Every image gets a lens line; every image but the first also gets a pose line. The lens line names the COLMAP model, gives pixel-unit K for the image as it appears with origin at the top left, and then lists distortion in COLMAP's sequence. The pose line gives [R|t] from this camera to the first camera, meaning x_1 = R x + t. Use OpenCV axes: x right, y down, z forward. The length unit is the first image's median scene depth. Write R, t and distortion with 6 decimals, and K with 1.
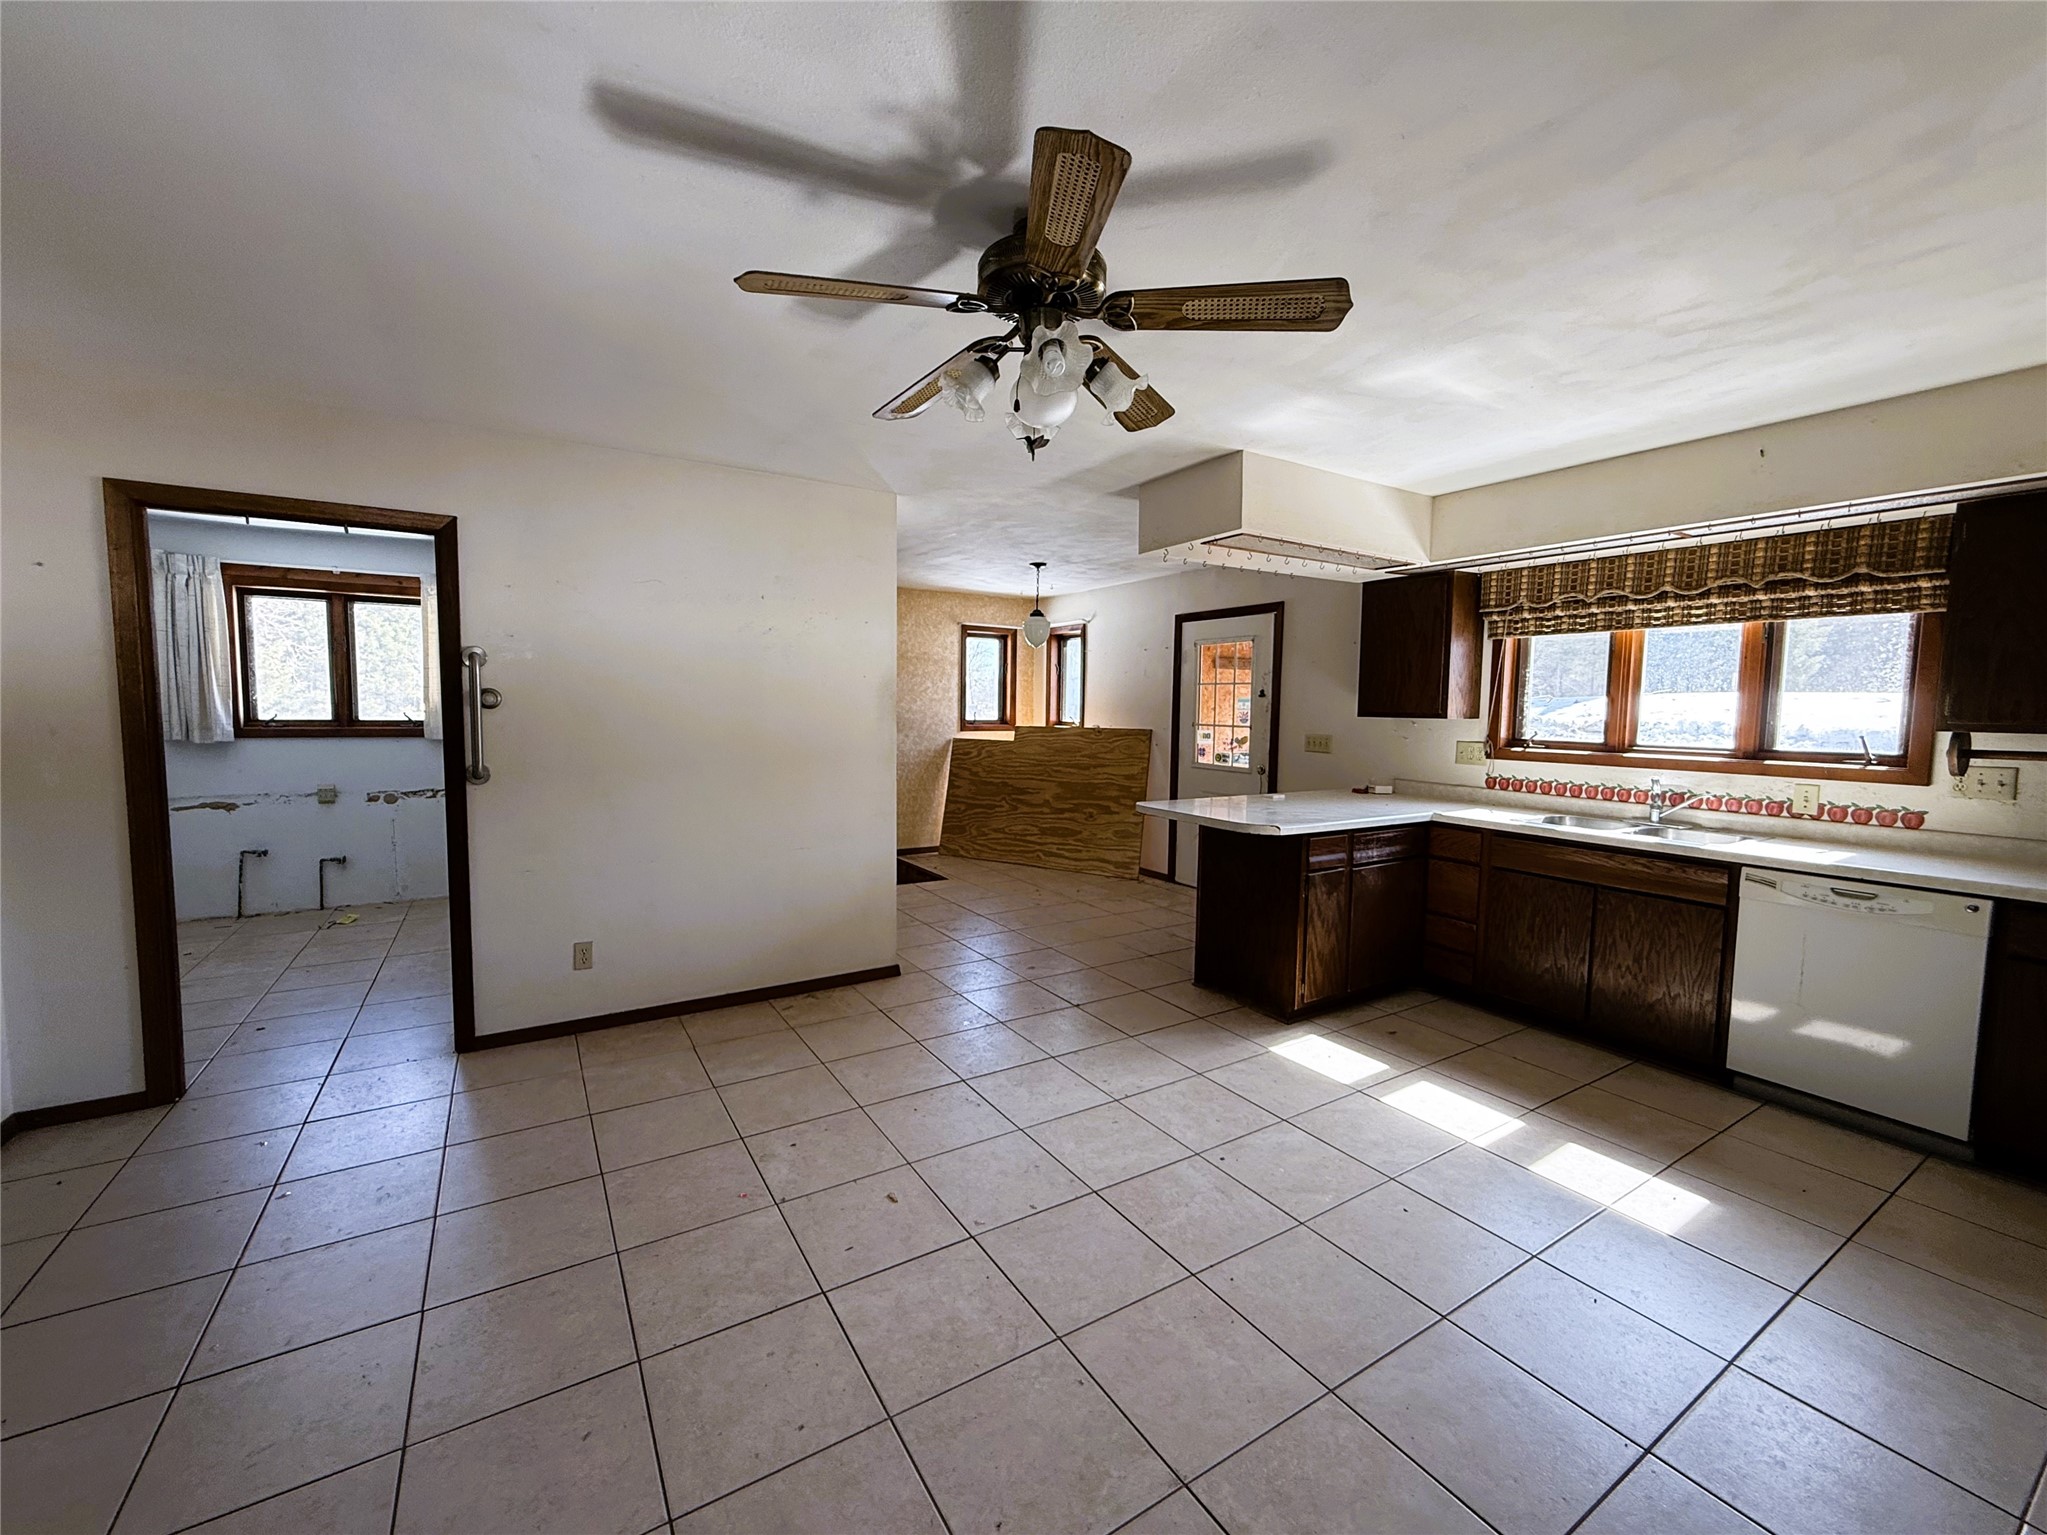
lens RADIAL K [[816.8, 0, 1013.9], [0, 816.8, 763.4], [0, 0, 1]] dist [-0.001246, 0.000423]
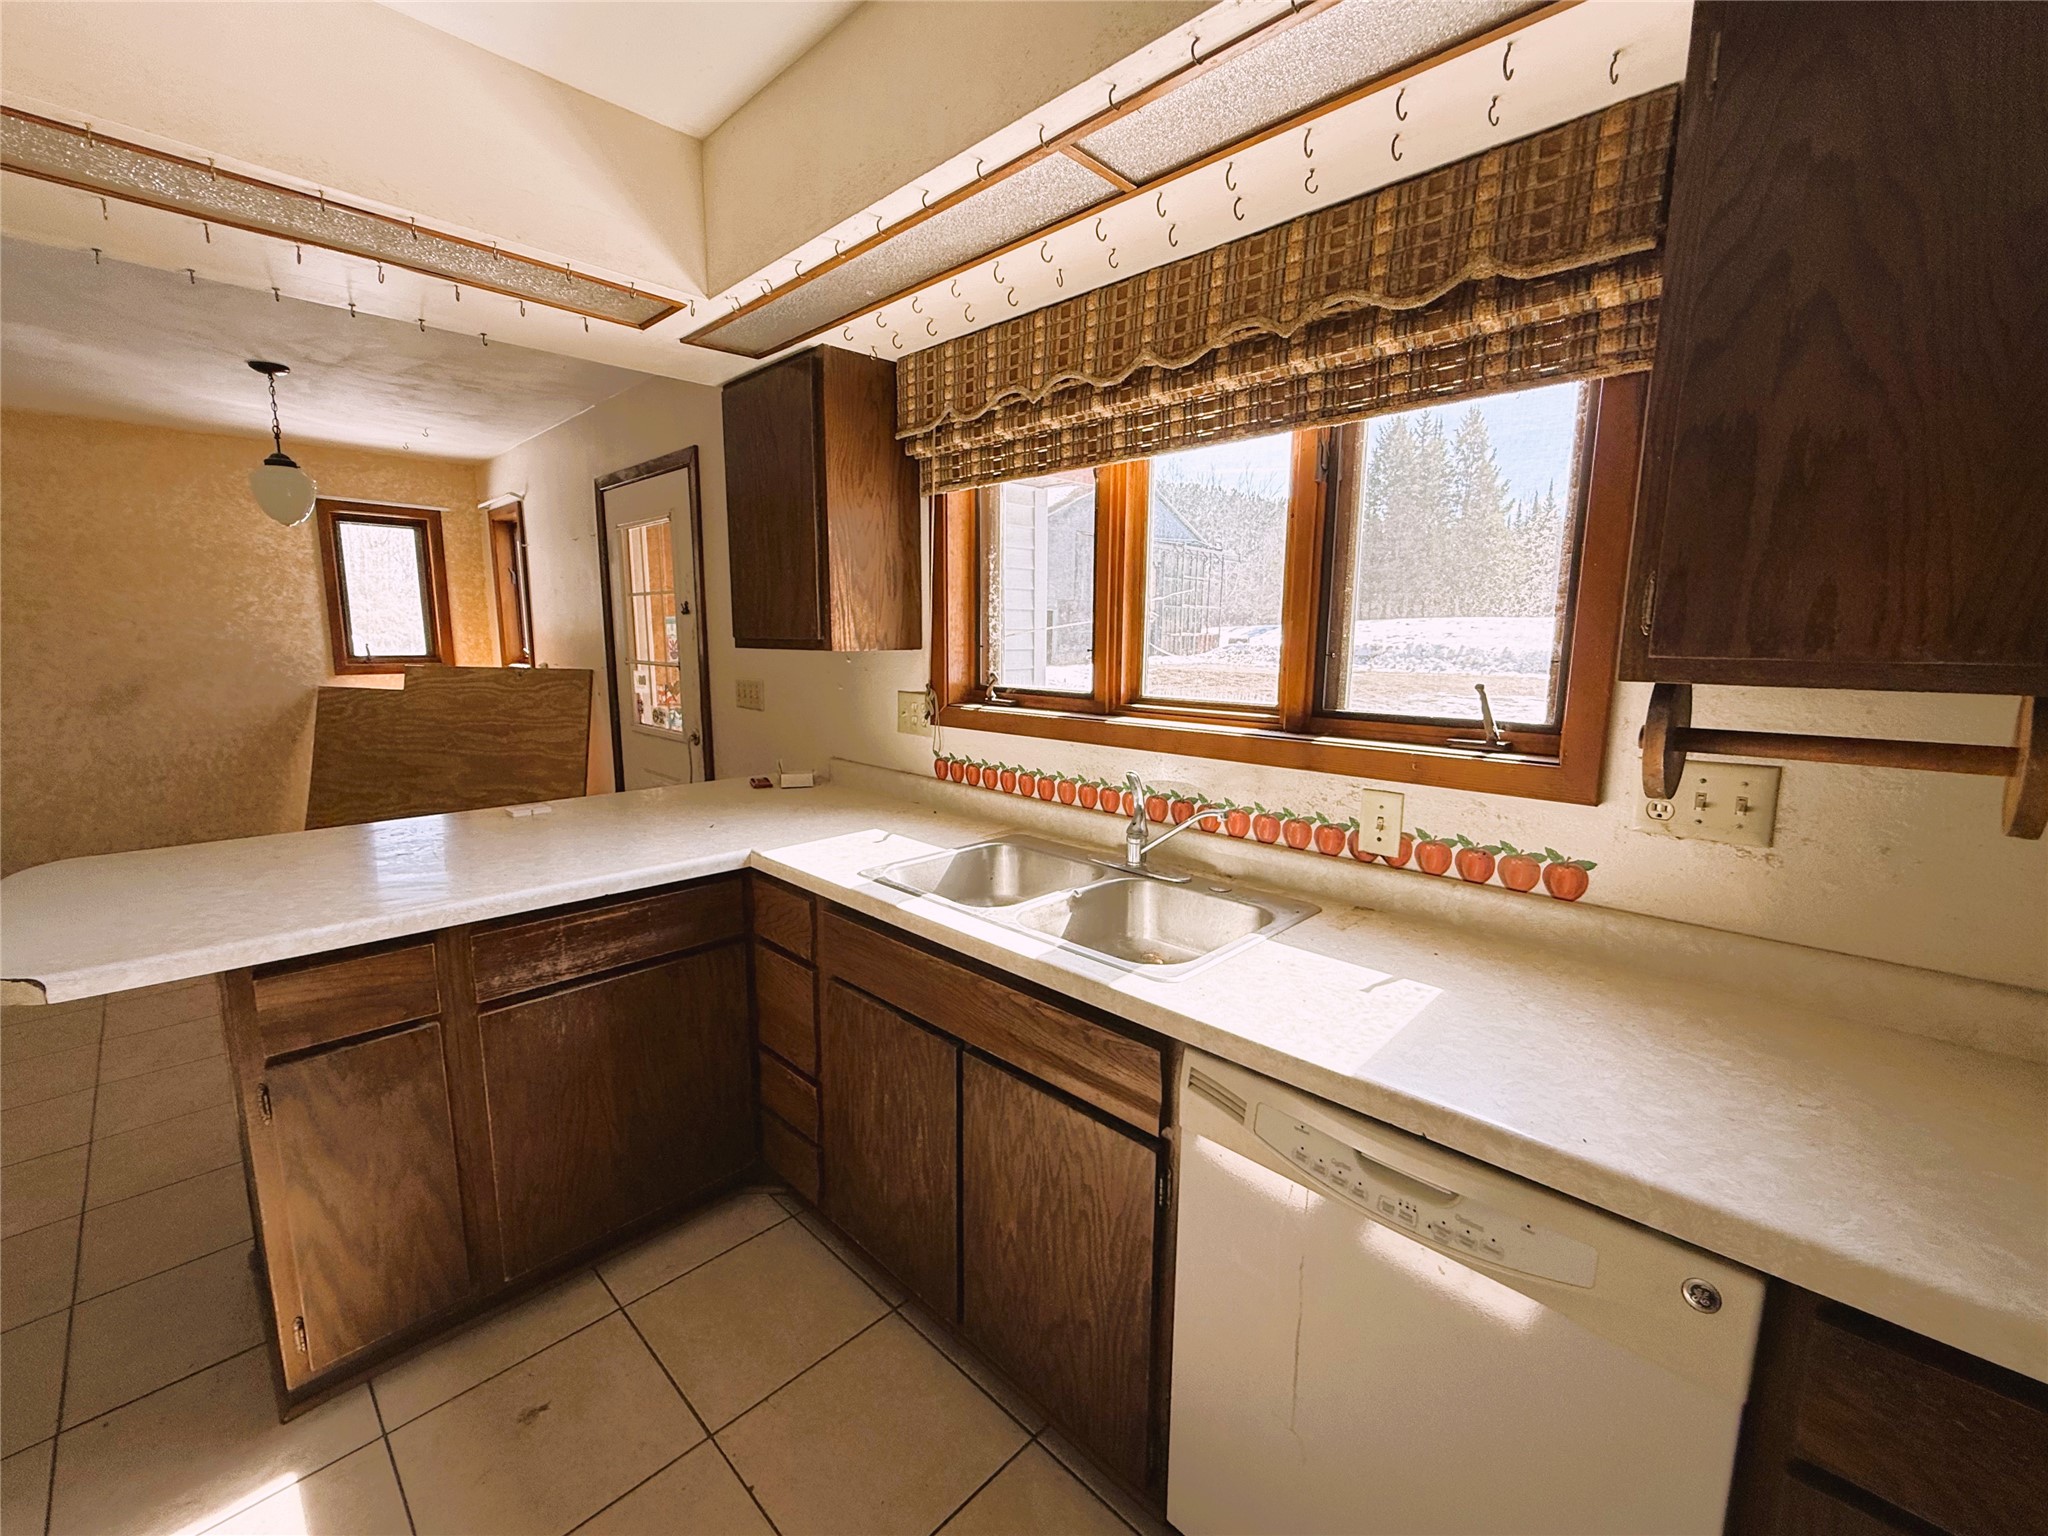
lens RADIAL K [[830.8, 0, 1018.4], [0, 830.8, 761.3], [0, 0, 1]] dist [-0.002945, -0.000059]
pose [[0.972857, -0.041595, 0.227638, 0.564644], [0.022899, 0.996189, 0.084163, -0.029220], [-0.230271, -0.076666, 0.970102, 0.504630]]
